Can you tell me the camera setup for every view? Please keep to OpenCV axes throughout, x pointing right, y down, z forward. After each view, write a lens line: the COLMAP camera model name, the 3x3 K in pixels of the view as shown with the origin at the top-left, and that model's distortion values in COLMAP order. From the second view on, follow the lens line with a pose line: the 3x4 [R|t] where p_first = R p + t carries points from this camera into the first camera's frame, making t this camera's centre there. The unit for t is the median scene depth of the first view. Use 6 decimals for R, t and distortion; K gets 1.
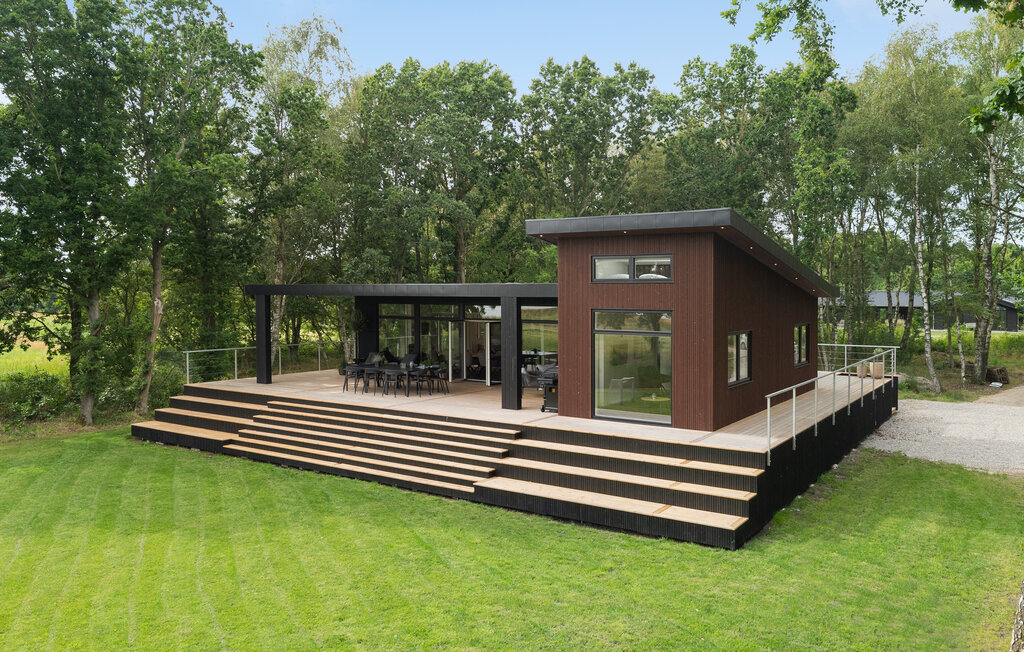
lens RADIAL K [[790.7, 0, 512.0], [0, 790.7, 326.0], [0, 0, 1]] dist [-0.000560, -0.000343]
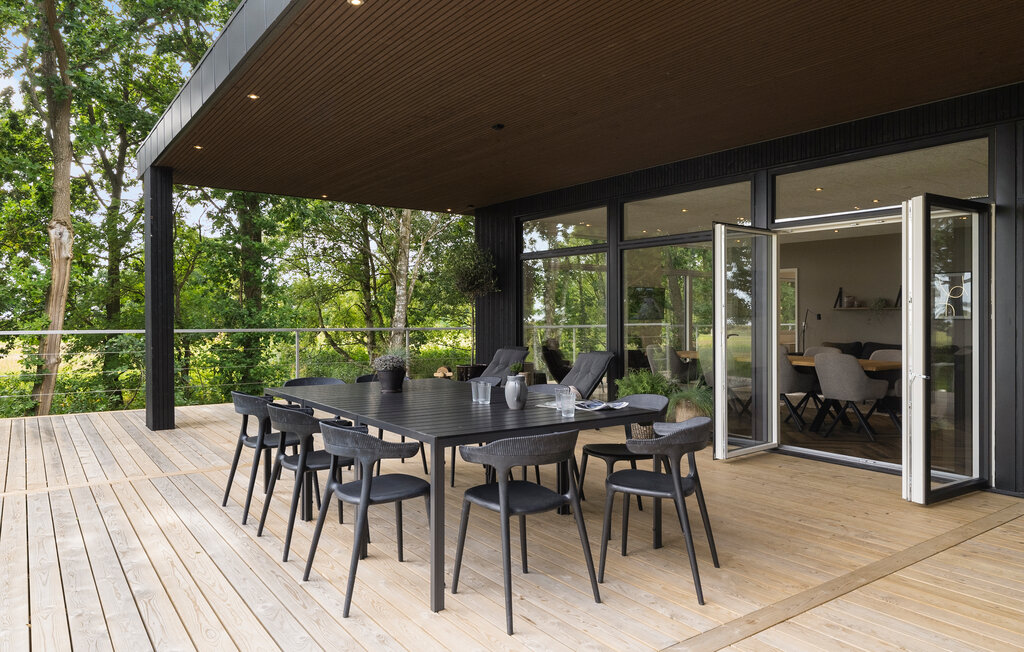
lens RADIAL K [[691.4, 0, 512.0], [0, 691.4, 326.0], [0, 0, 1]] dist [-0.000007, -0.000024]
pose [[0.937277, 0.003335, -0.348570, -0.059312], [-0.014712, 0.999442, -0.029997, 0.033212], [0.348276, 0.033244, 0.936802, 0.715821]]
